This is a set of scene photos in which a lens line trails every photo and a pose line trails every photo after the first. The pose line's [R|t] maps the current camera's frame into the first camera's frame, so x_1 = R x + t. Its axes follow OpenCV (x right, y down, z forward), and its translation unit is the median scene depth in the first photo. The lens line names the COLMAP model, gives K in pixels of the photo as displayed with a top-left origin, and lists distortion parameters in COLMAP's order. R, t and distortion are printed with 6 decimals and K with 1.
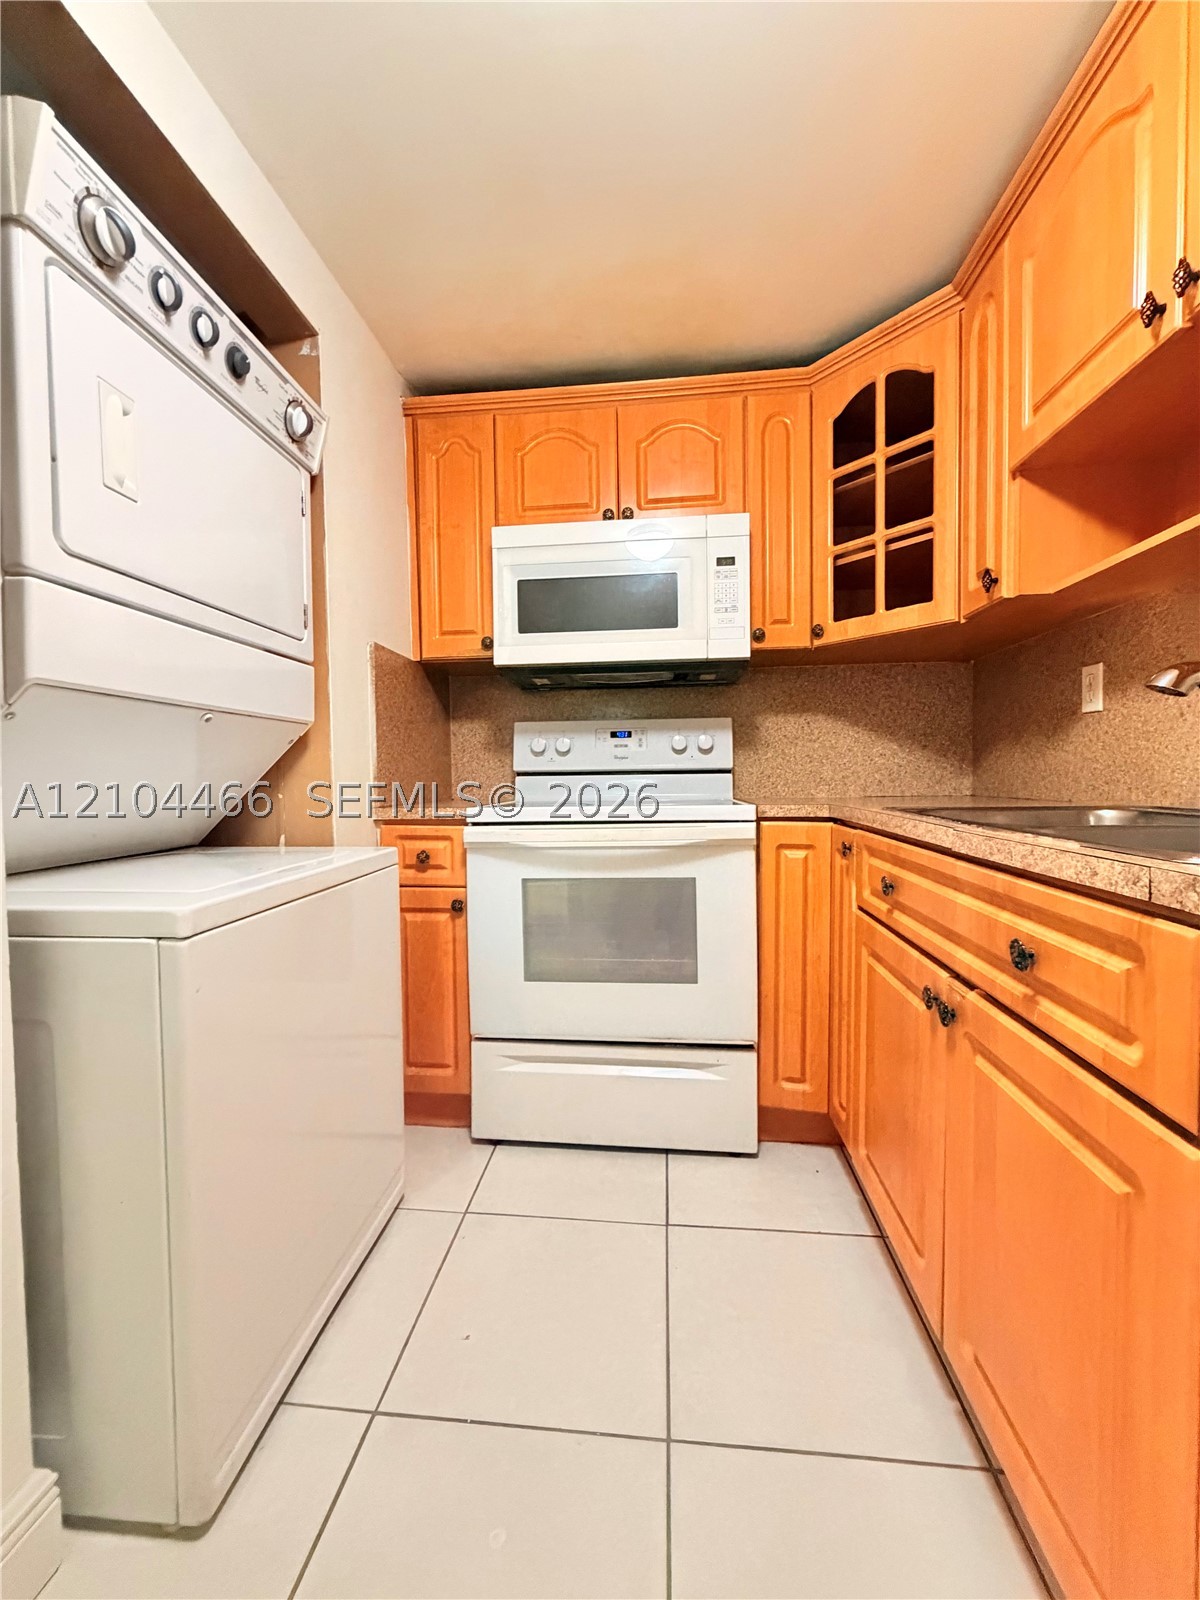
lens RADIAL K [[646.5, 0, 597.8], [0, 646.5, 796.5], [0, 0, 1]] dist [-0.001054, 0.000409]
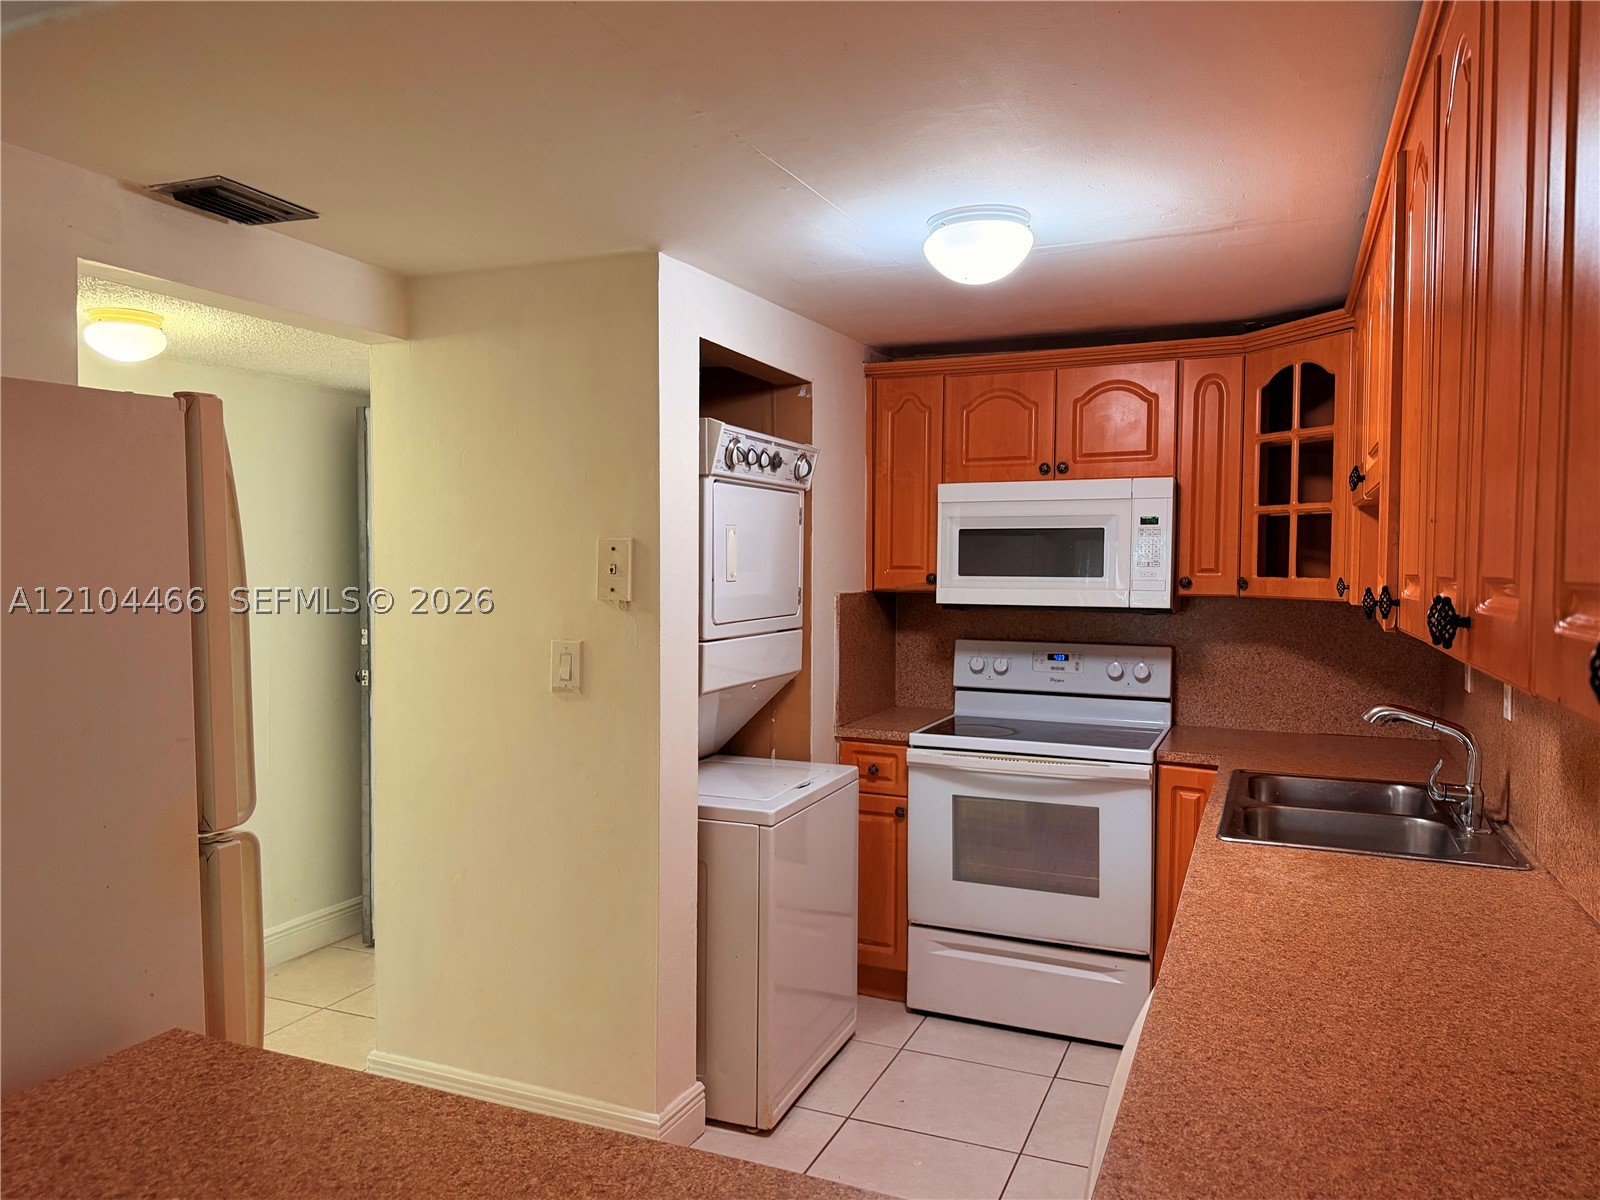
lens RADIAL K [[1140.7, 0, 775.7], [0, 1140.7, 593.3], [0, 0, 1]] dist [0.061035, -0.086439]
pose [[0.951891, 0.028105, -0.305145, 0.193009], [-0.028728, 0.999584, 0.002449, -0.227942], [0.305087, 0.006435, 0.952303, -1.057755]]
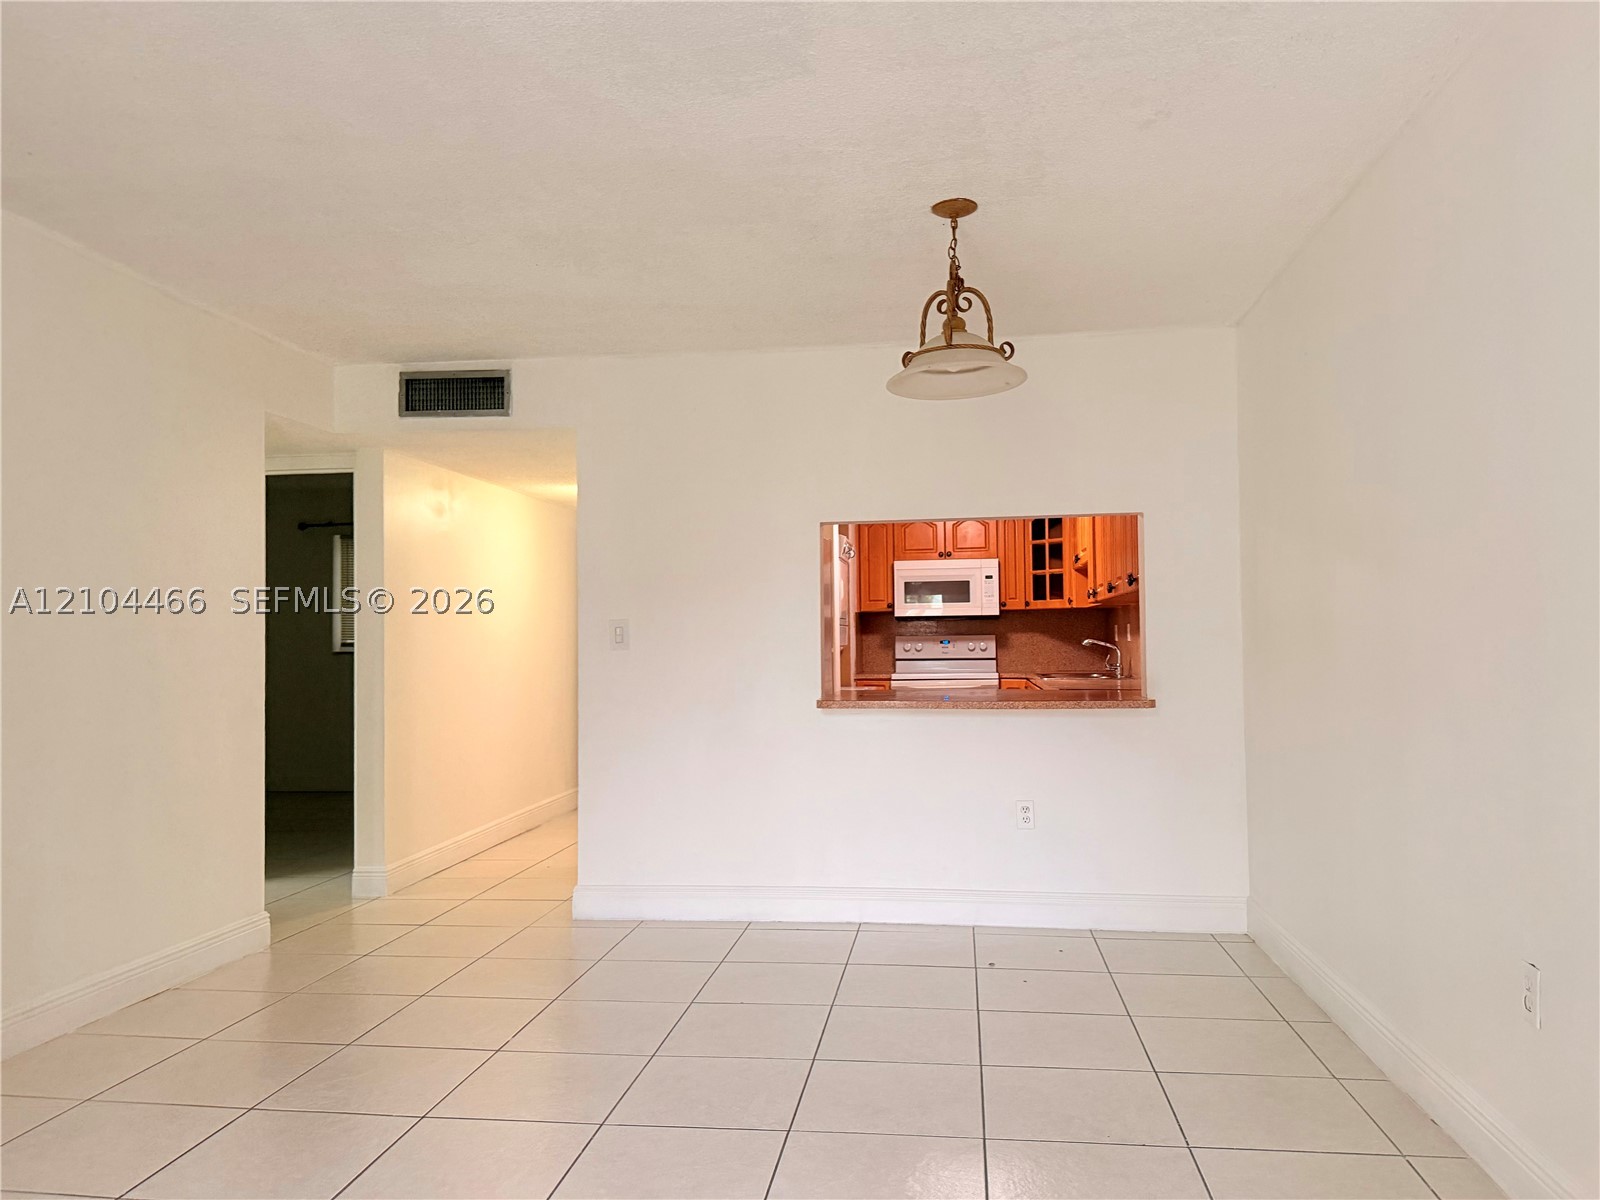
lens RADIAL K [[1140.7, 0, 782.1], [0, 1140.7, 599.6], [0, 0, 1]] dist [0.061035, -0.086439]
pose [[0.998663, -0.000825, -0.051687, -0.382187], [-0.002597, 0.997810, -0.066102, 0.022055], [0.051628, 0.066147, 0.996473, -3.515551]]
